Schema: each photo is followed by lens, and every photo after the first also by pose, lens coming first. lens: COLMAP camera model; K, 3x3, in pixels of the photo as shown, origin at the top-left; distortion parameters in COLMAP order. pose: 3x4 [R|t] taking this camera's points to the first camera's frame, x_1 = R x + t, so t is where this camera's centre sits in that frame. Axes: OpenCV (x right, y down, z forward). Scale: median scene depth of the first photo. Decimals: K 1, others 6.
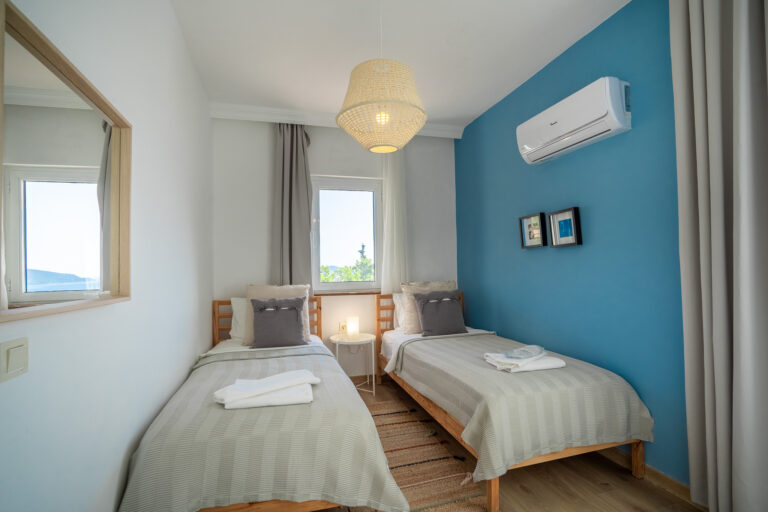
lens RADIAL K [[358.9, 0, 382.5], [0, 358.9, 258.6], [0, 0, 1]] dist [-0.068911, 0.027648]
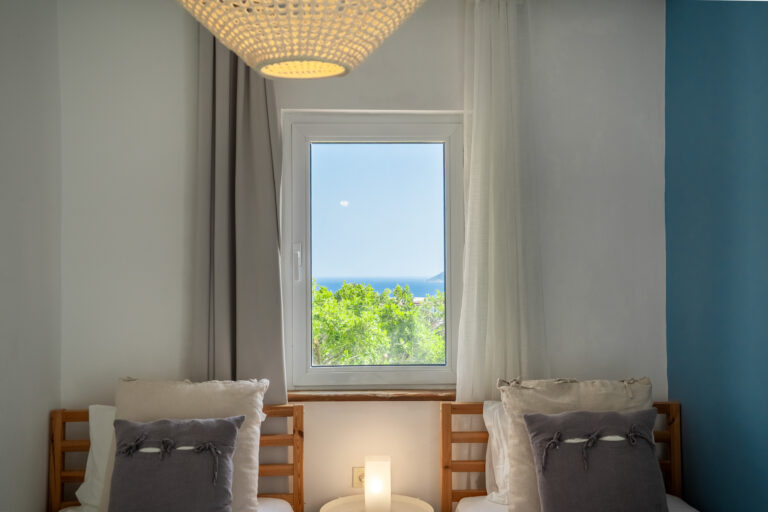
lens RADIAL K [[738.3, 0, 384.0], [0, 738.3, 256.0], [0, 0, 1]] dist [0.076323, -0.000184]
pose [[0.967545, 0.006288, -0.252619, 0.135470], [-0.003842, 0.999941, 0.010174, -0.075910], [0.252668, -0.008873, 0.967512, 0.190215]]
